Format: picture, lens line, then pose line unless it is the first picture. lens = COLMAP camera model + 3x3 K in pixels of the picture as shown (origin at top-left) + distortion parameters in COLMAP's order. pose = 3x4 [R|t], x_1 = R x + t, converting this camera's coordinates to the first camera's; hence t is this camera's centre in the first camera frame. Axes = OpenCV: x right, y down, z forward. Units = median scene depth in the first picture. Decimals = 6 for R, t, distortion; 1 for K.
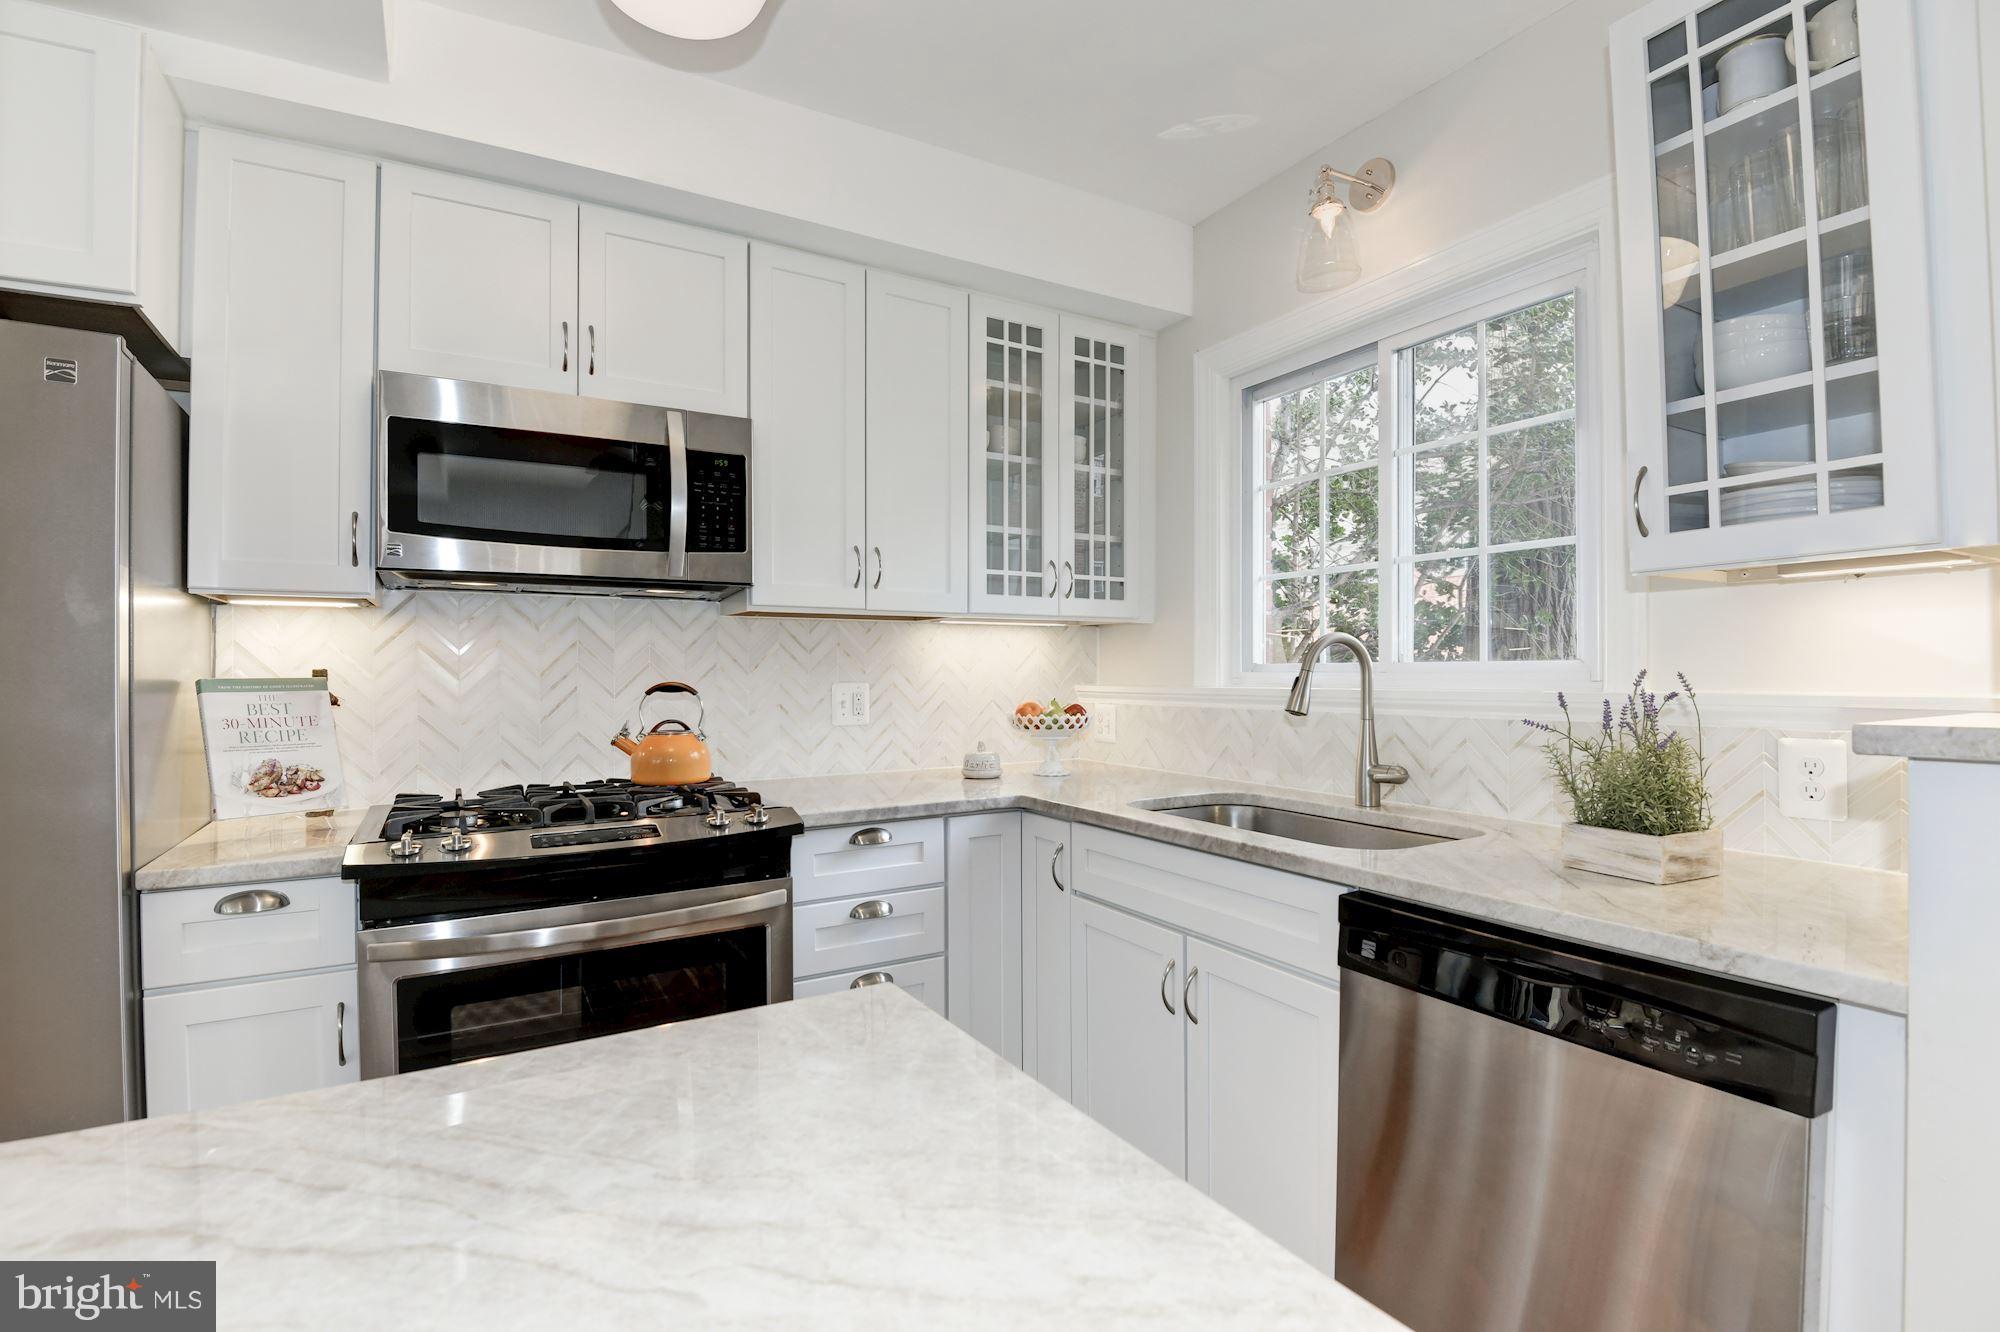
lens RADIAL K [[934.2, 0, 980.0], [0, 934.2, 657.9], [0, 0, 1]] dist [-0.002798, -0.000655]
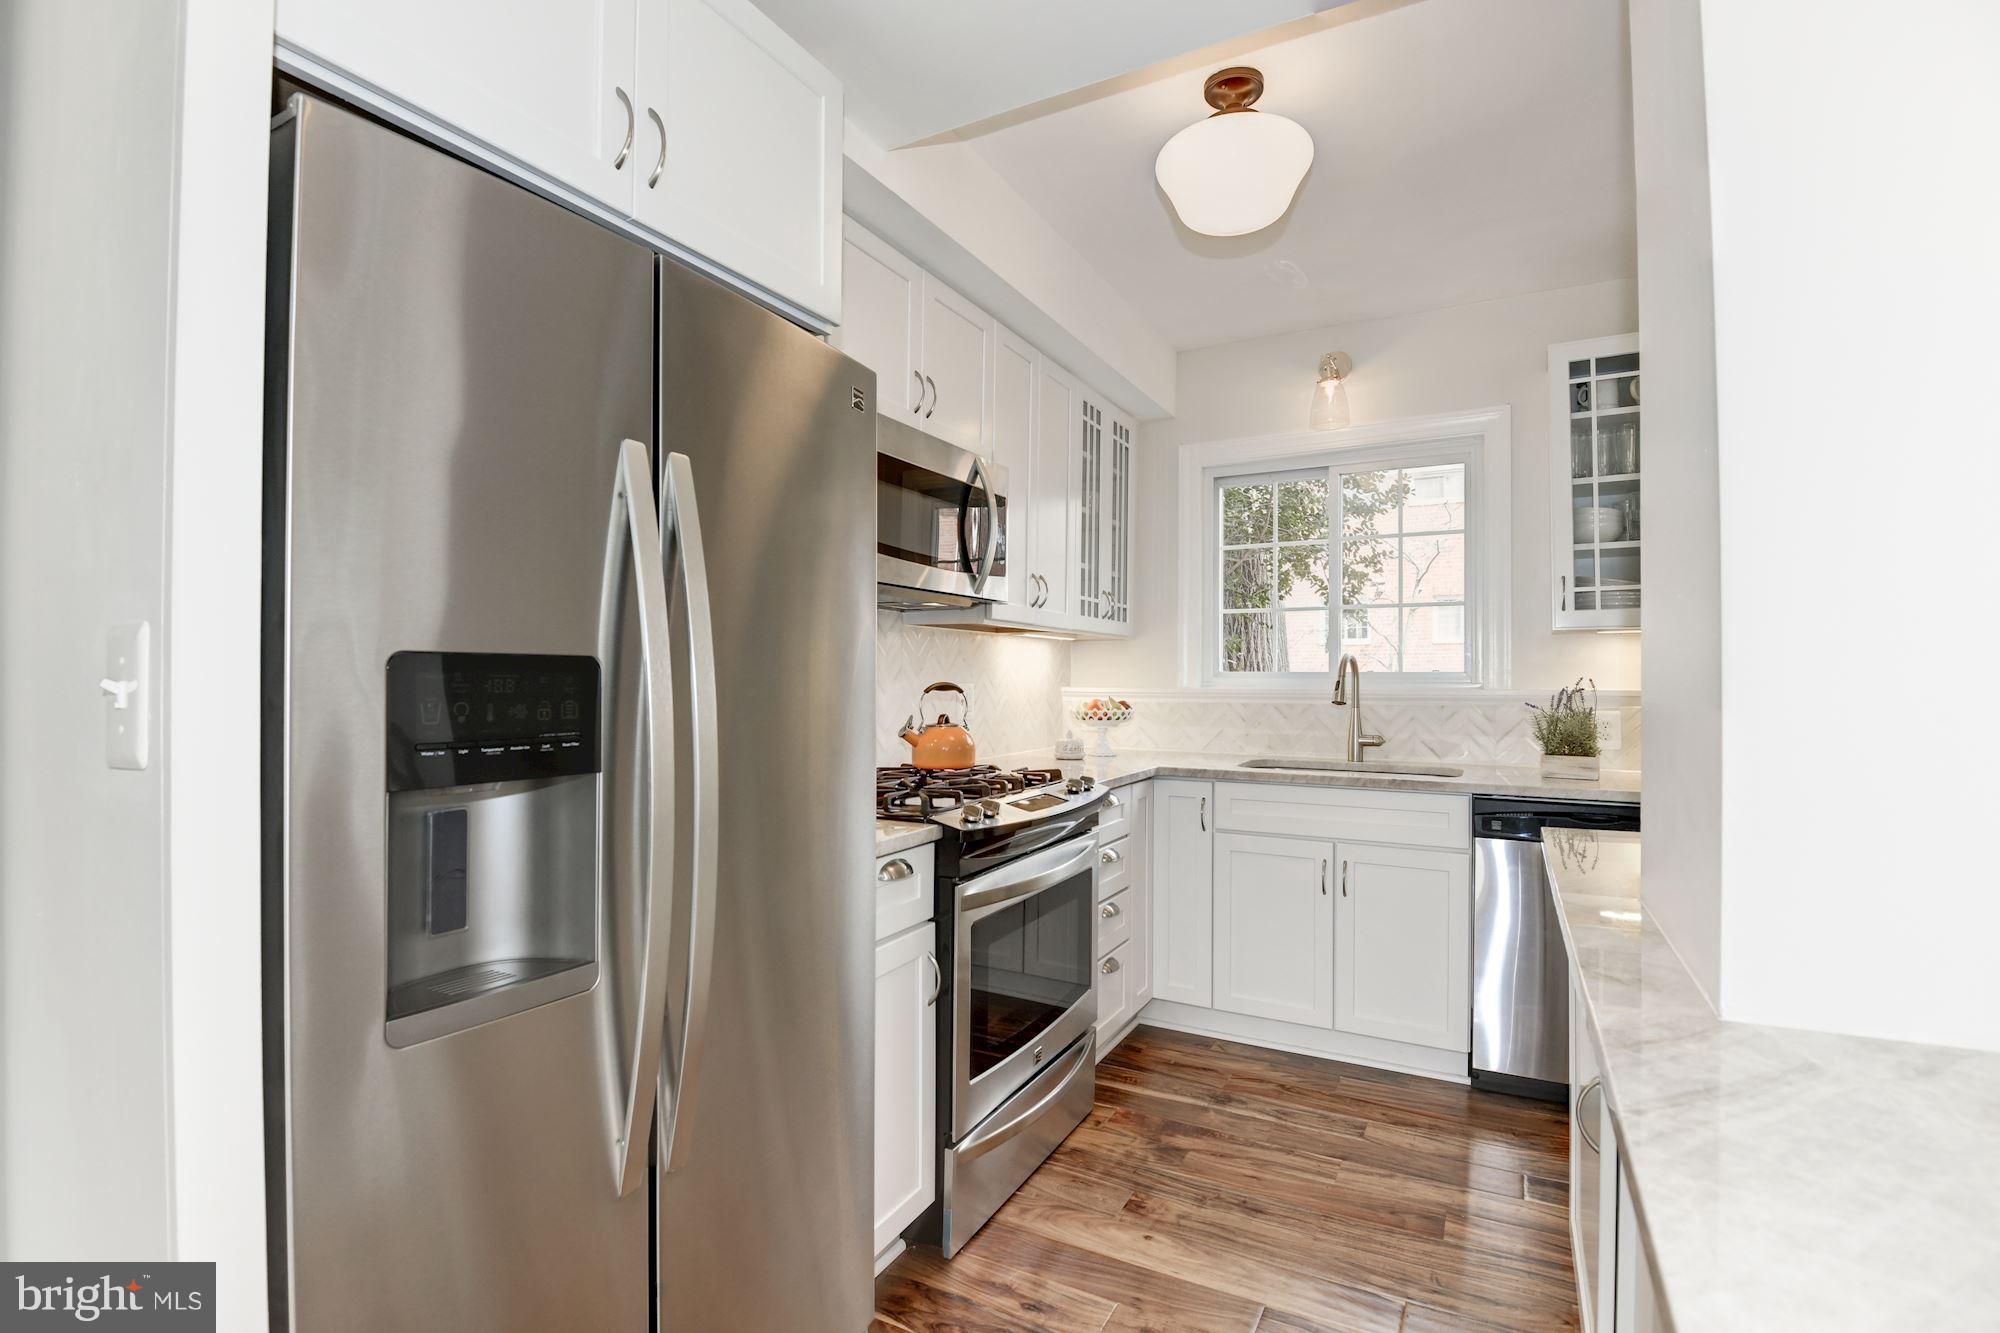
lens RADIAL K [[930.3, 0, 1006.7], [0, 930.3, 673.6], [0, 0, 1]] dist [-0.000489, -0.000144]
pose [[0.843912, 0.010436, 0.536380, -0.892297], [-0.015395, 0.999870, 0.004768, 0.008658], [-0.536261, -0.012281, 0.843963, -0.029897]]
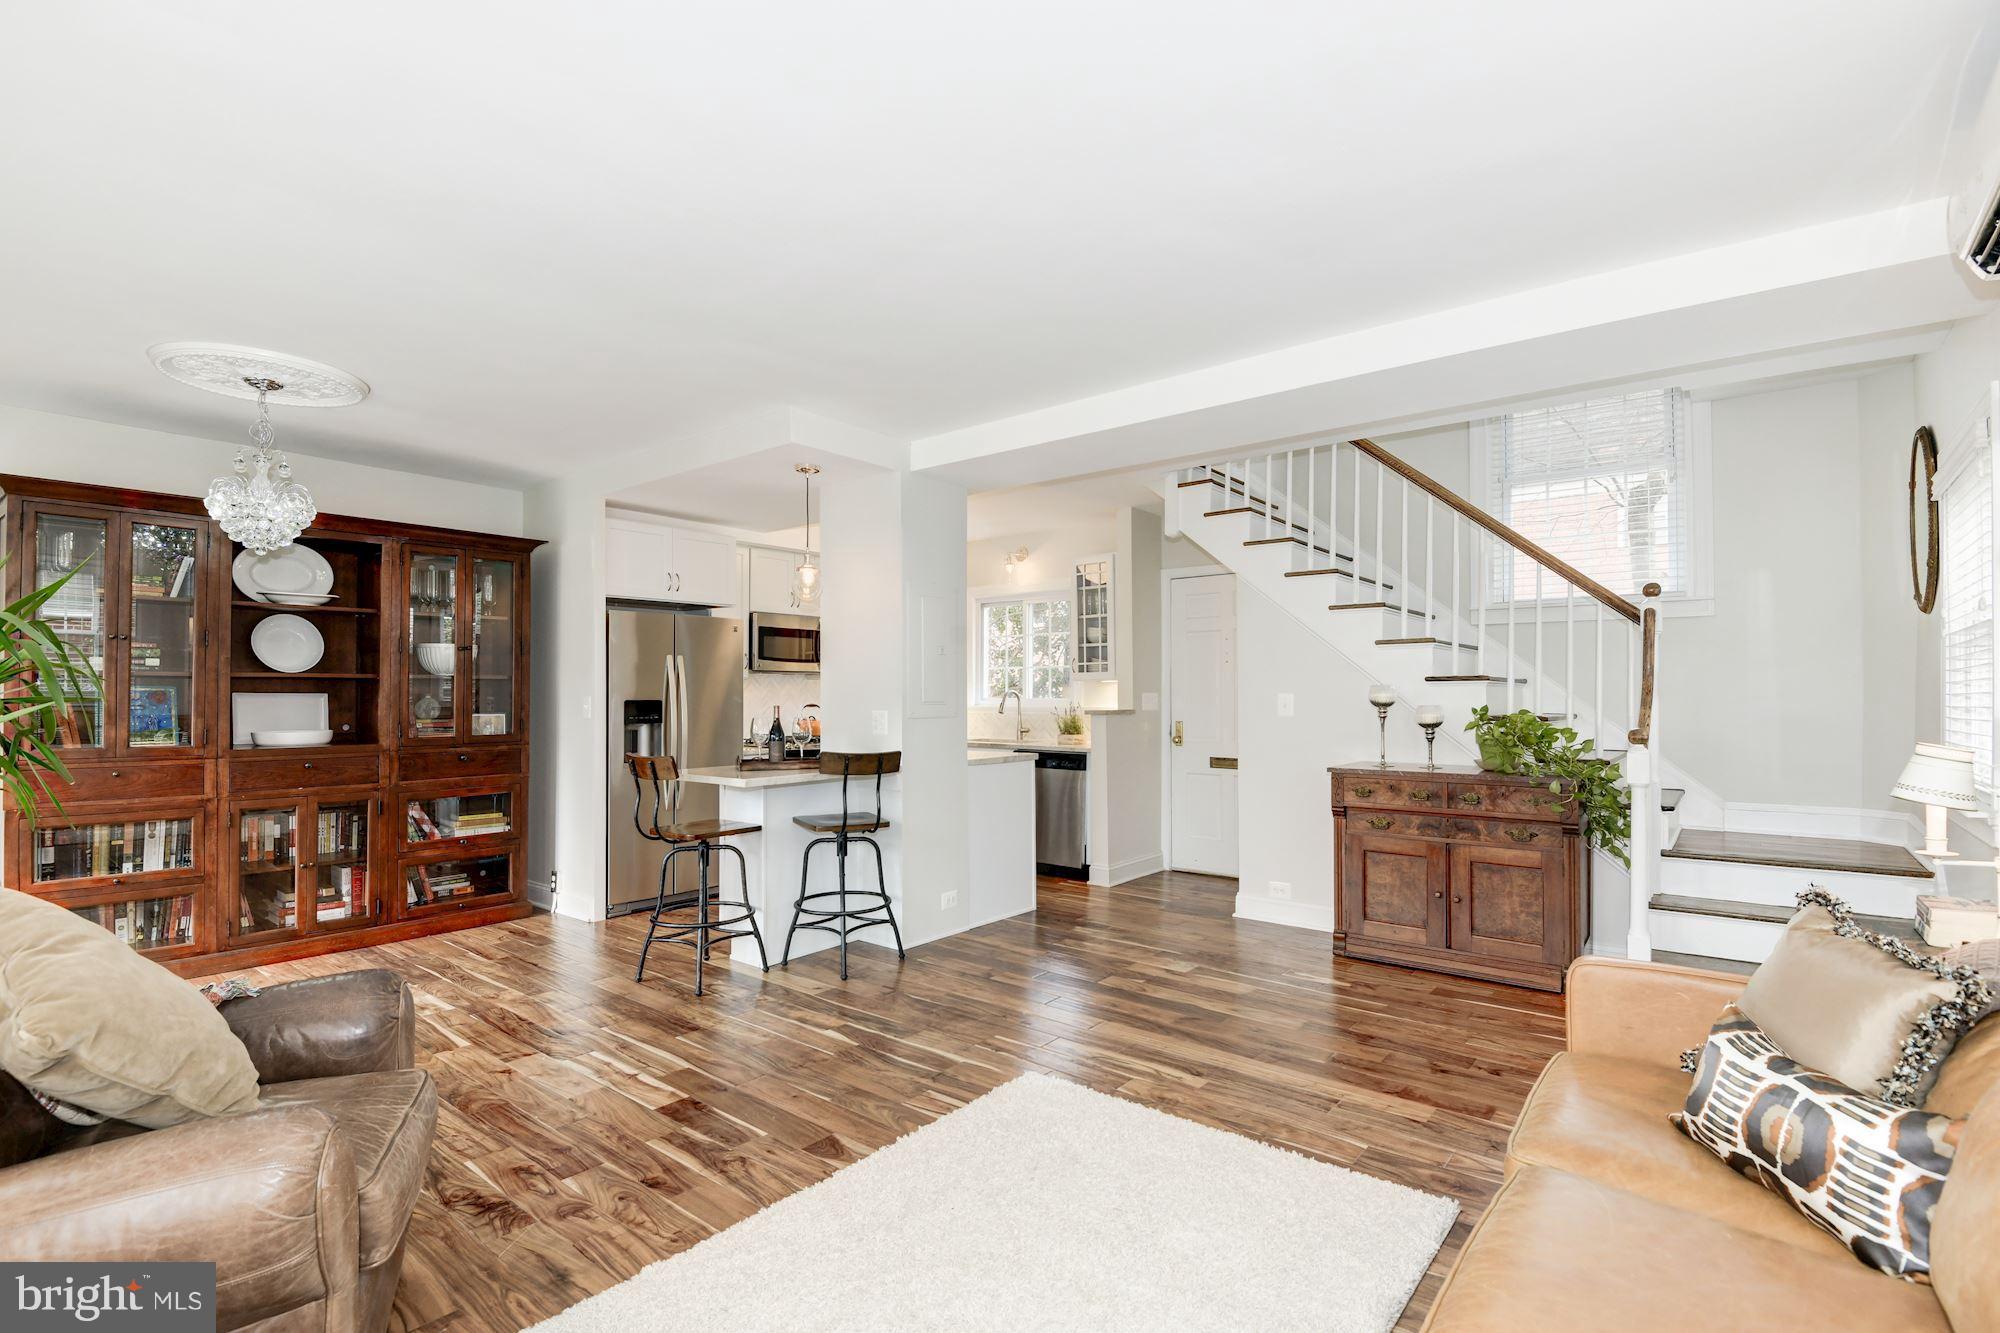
lens RADIAL K [[934.2, 0, 980.0], [0, 934.2, 658.4], [0, 0, 1]] dist [-0.002798, -0.000655]
pose [[0.937336, 0.018582, 0.347932, -0.884731], [-0.009248, 0.999552, -0.028469, -0.040737], [-0.348305, 0.023468, 0.937087, -2.095718]]
